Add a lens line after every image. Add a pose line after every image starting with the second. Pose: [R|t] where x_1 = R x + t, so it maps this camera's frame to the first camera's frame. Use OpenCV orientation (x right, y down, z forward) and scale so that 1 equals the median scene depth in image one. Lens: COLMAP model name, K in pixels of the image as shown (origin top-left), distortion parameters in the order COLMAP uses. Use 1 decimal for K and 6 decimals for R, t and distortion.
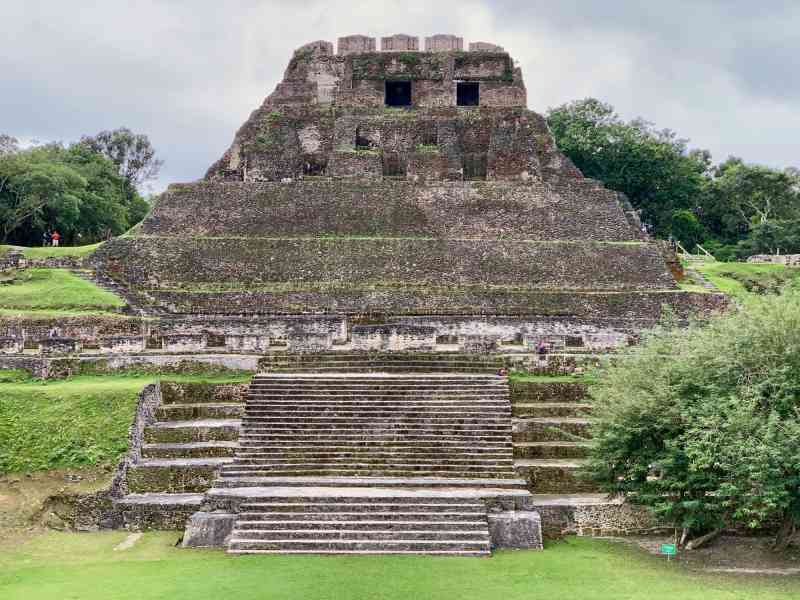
lens RADIAL K [[1212.4, 0, 400.0], [0, 1212.4, 300.0], [0, 0, 1]] dist [0.025380, 0.091066]
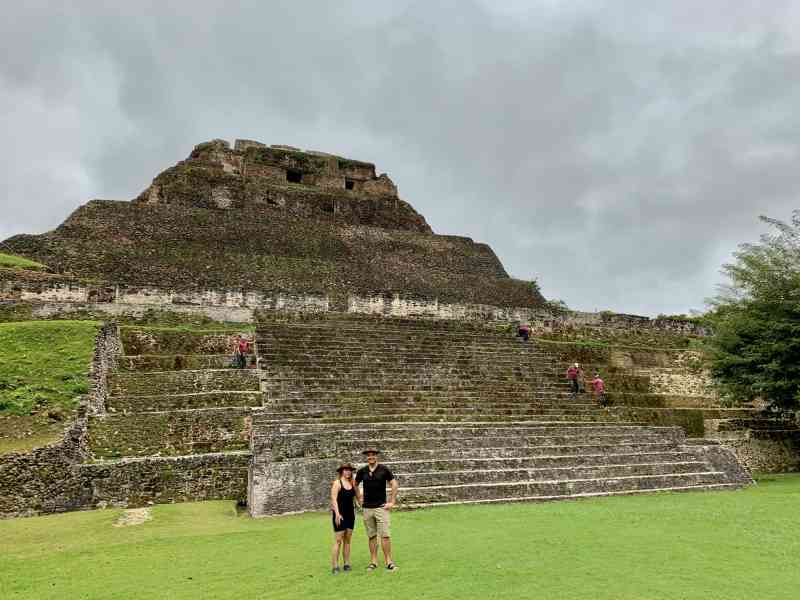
lens RADIAL K [[610.5, 0, 400.0], [0, 610.5, 300.0], [0, 0, 1]] dist [0.101685, -0.195691]
pose [[0.913703, 0.070640, 0.400195, -0.196579], [0.039447, 0.964709, -0.260347, 0.156355], [-0.404463, 0.253667, 0.878671, 0.612260]]
